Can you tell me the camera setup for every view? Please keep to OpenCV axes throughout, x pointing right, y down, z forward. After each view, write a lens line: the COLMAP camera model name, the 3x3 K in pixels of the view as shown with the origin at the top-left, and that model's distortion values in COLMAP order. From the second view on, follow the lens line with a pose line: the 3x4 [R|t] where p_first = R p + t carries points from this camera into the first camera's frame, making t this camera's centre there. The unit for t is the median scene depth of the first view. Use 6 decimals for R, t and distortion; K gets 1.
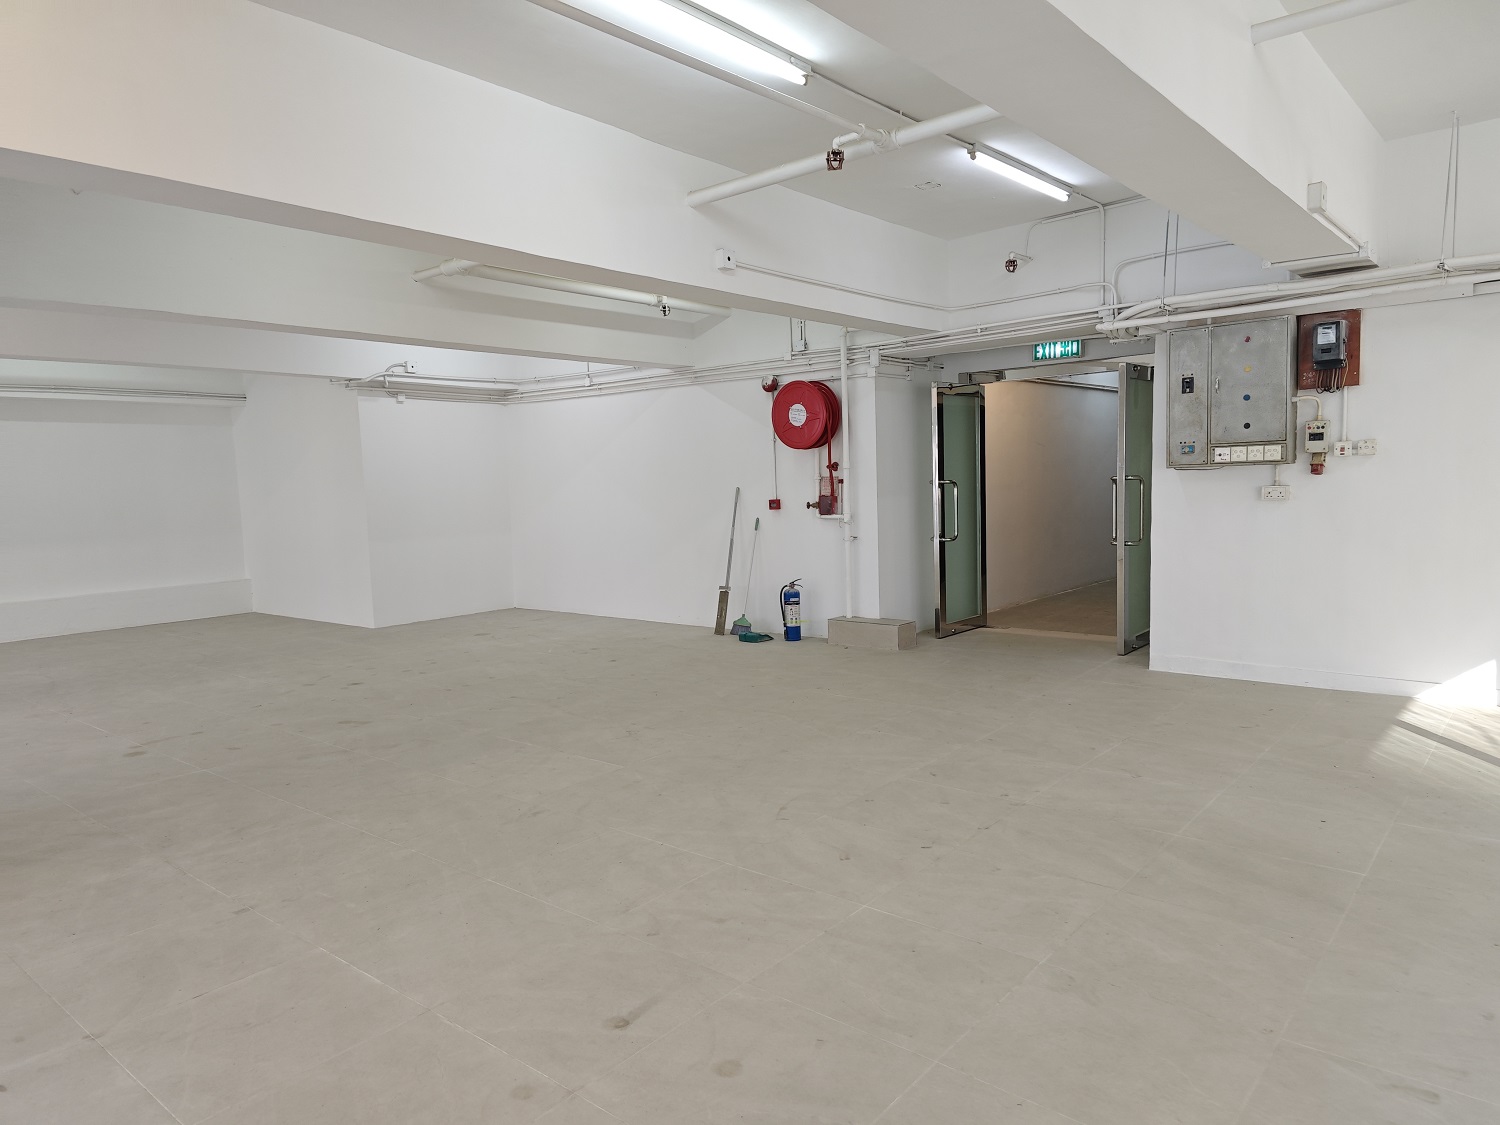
lens RADIAL K [[987.2, 0, 756.7], [0, 987.2, 568.7], [0, 0, 1]] dist [0.041610, -0.002696]
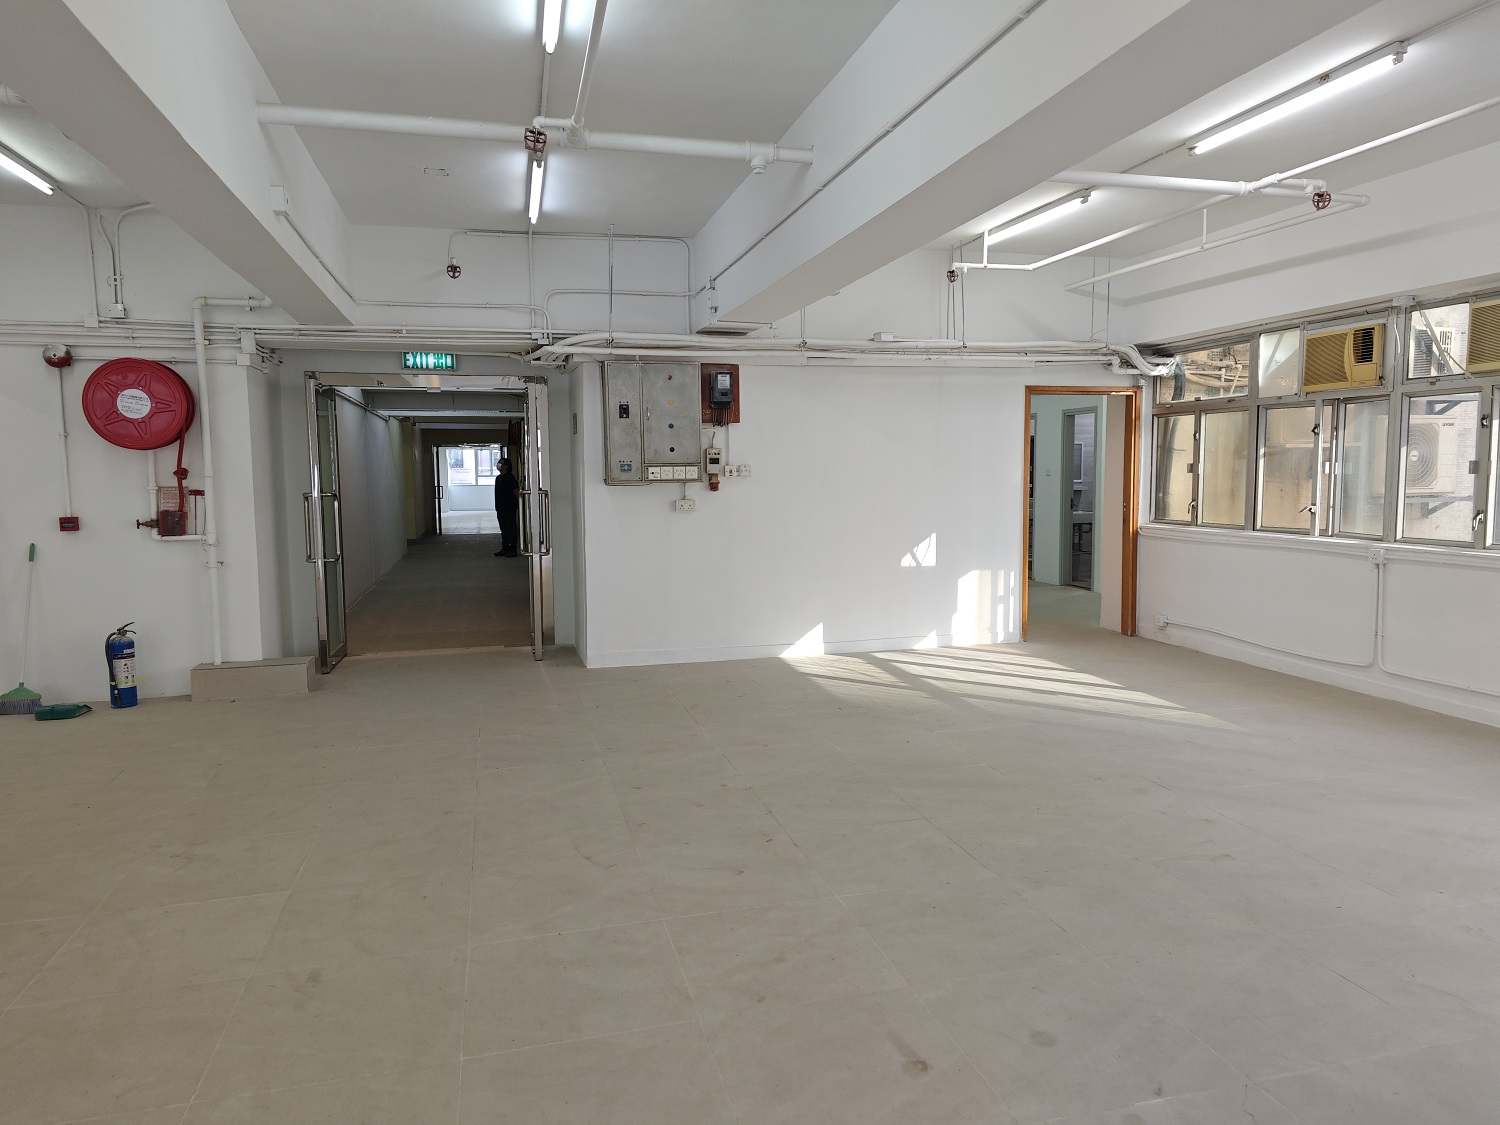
lens RADIAL K [[987.2, 0, 756.7], [0, 987.2, 555.3], [0, 0, 1]] dist [0.041610, -0.002696]
pose [[0.567401, -0.044507, 0.822238, -0.331703], [0.069631, 0.997555, 0.005946, -0.012990], [-0.820492, 0.053879, 0.569113, 0.193003]]
